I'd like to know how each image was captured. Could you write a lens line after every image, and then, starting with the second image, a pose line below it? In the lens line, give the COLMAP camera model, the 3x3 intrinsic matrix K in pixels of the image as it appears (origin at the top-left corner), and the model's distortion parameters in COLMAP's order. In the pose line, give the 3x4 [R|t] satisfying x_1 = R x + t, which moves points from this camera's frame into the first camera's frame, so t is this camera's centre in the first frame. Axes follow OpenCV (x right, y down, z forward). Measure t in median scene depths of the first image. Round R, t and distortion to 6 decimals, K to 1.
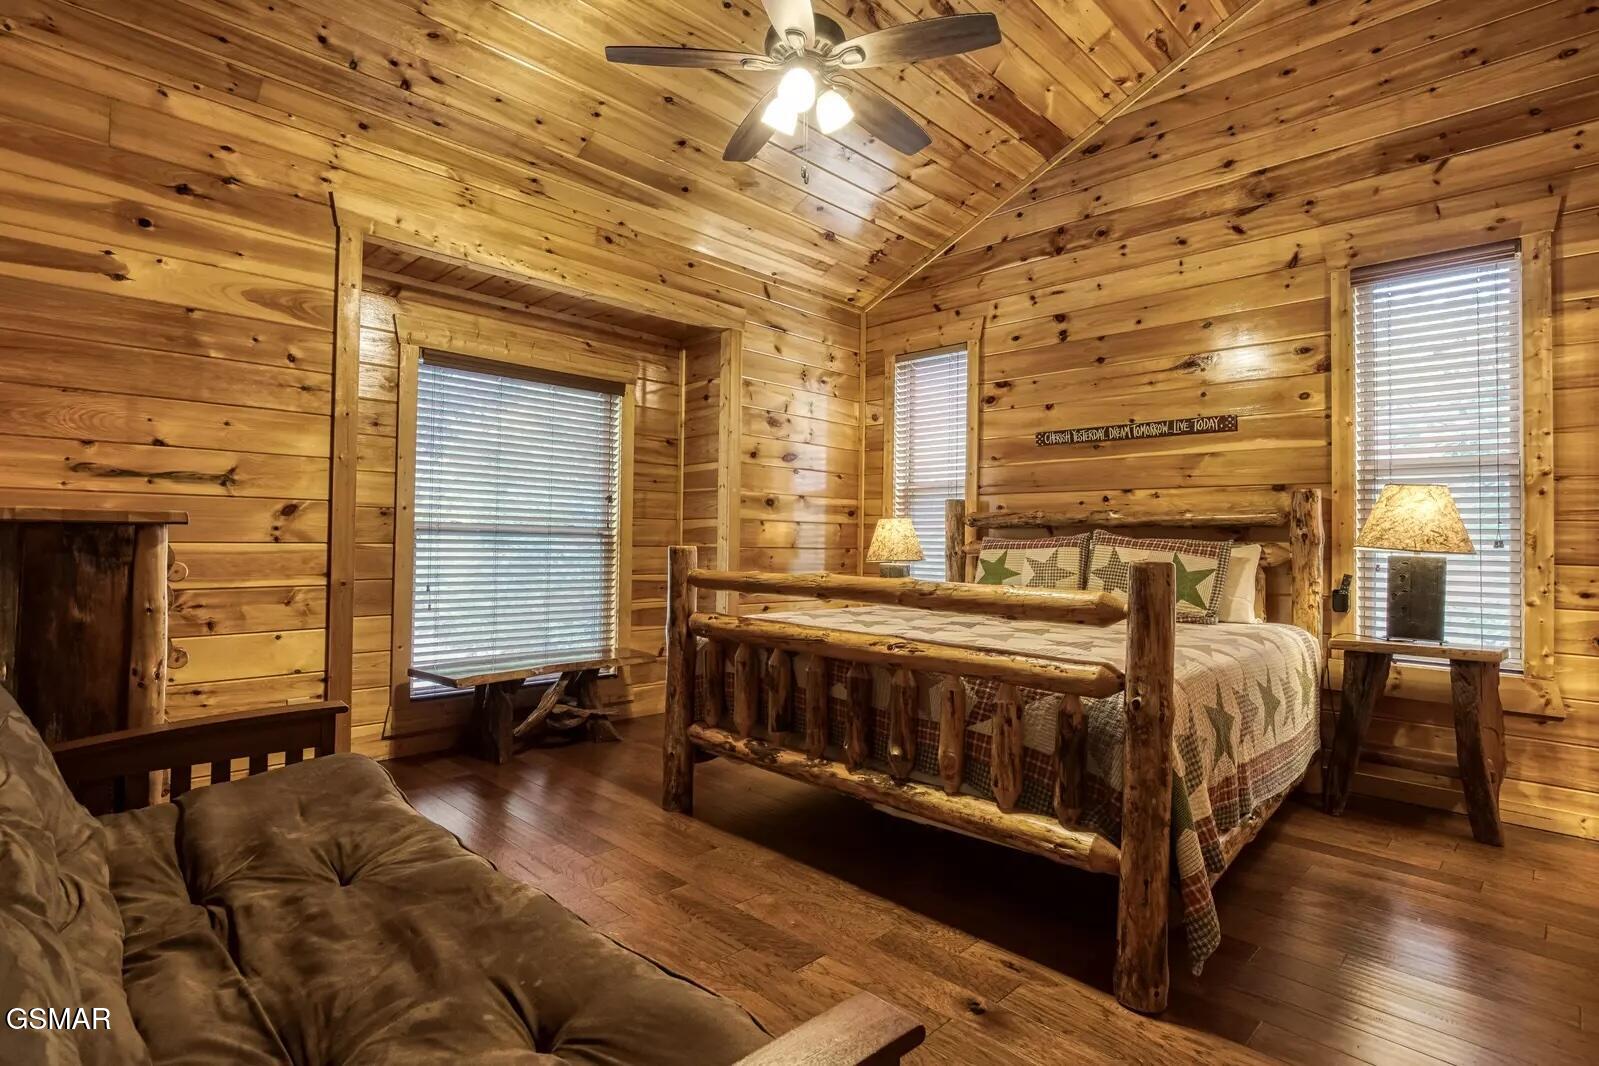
lens RADIAL K [[768.9, 0, 797.6], [0, 768.9, 531.8], [0, 0, 1]] dist [0.000516, -0.000144]
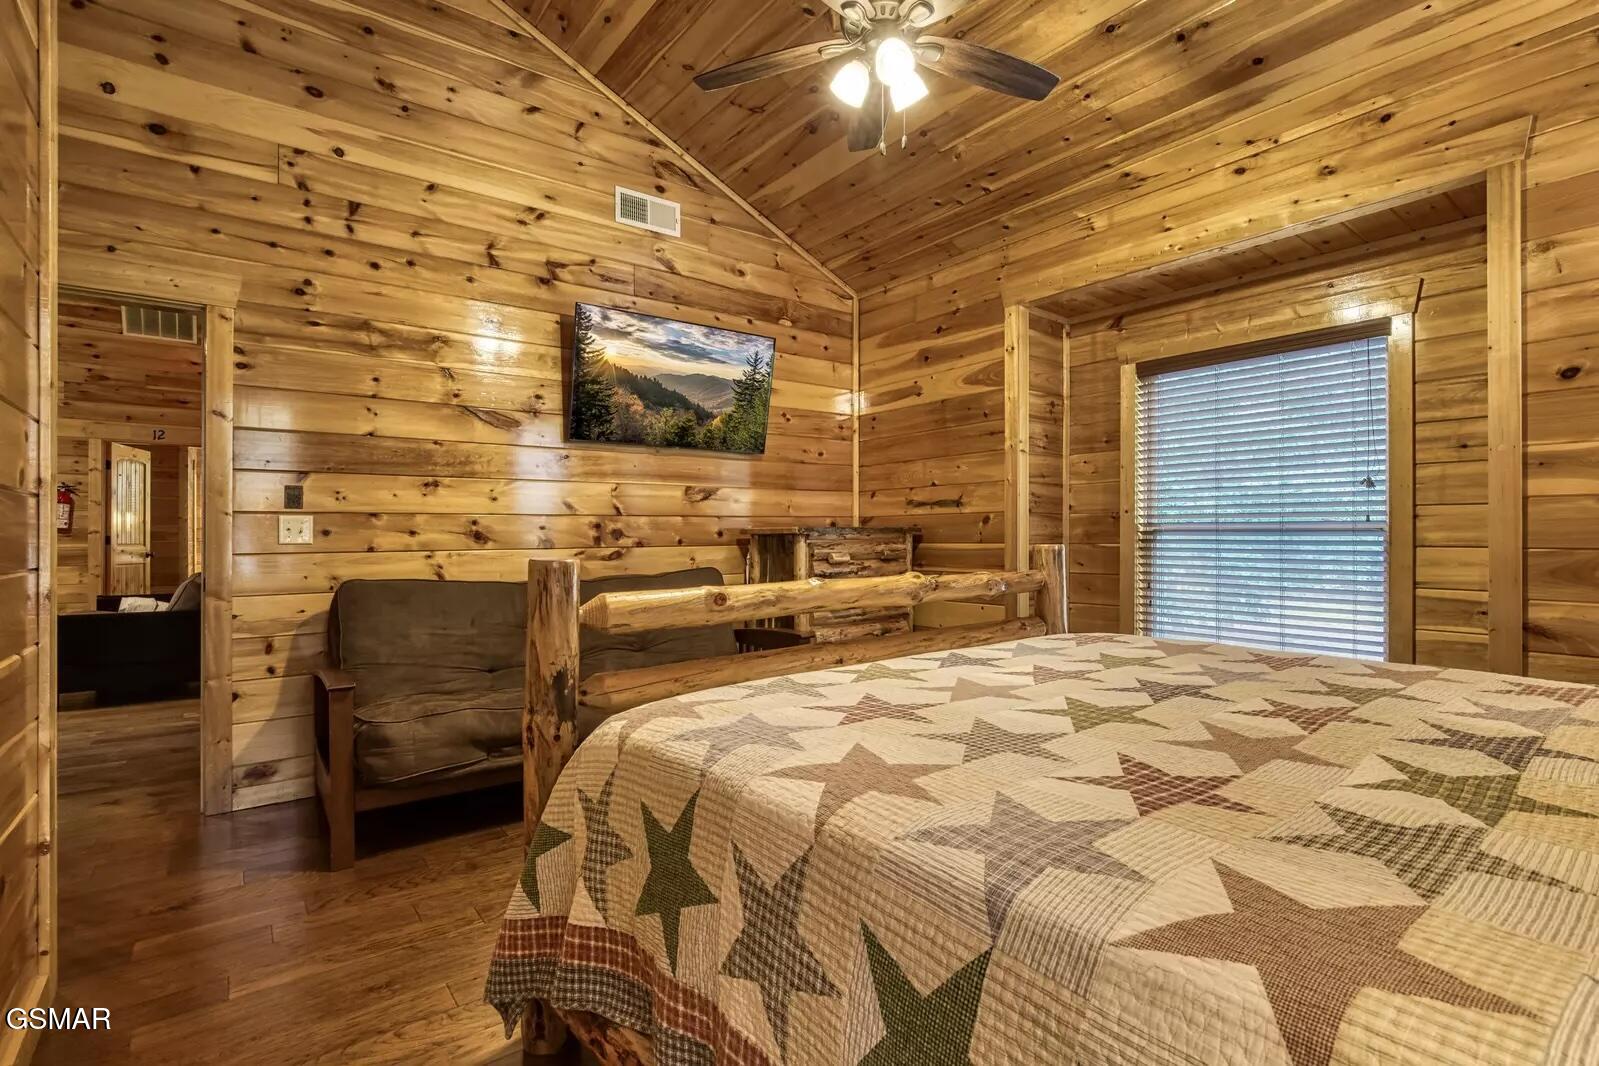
lens RADIAL K [[768.9, 0, 806.4], [0, 768.9, 537.0], [0, 0, 1]] dist [0.000516, -0.000144]
pose [[-0.102609, -0.012480, -0.994644, 0.826089], [0.013578, 0.999811, -0.013946, 0.018291], [0.994629, -0.014936, -0.102420, 0.833665]]
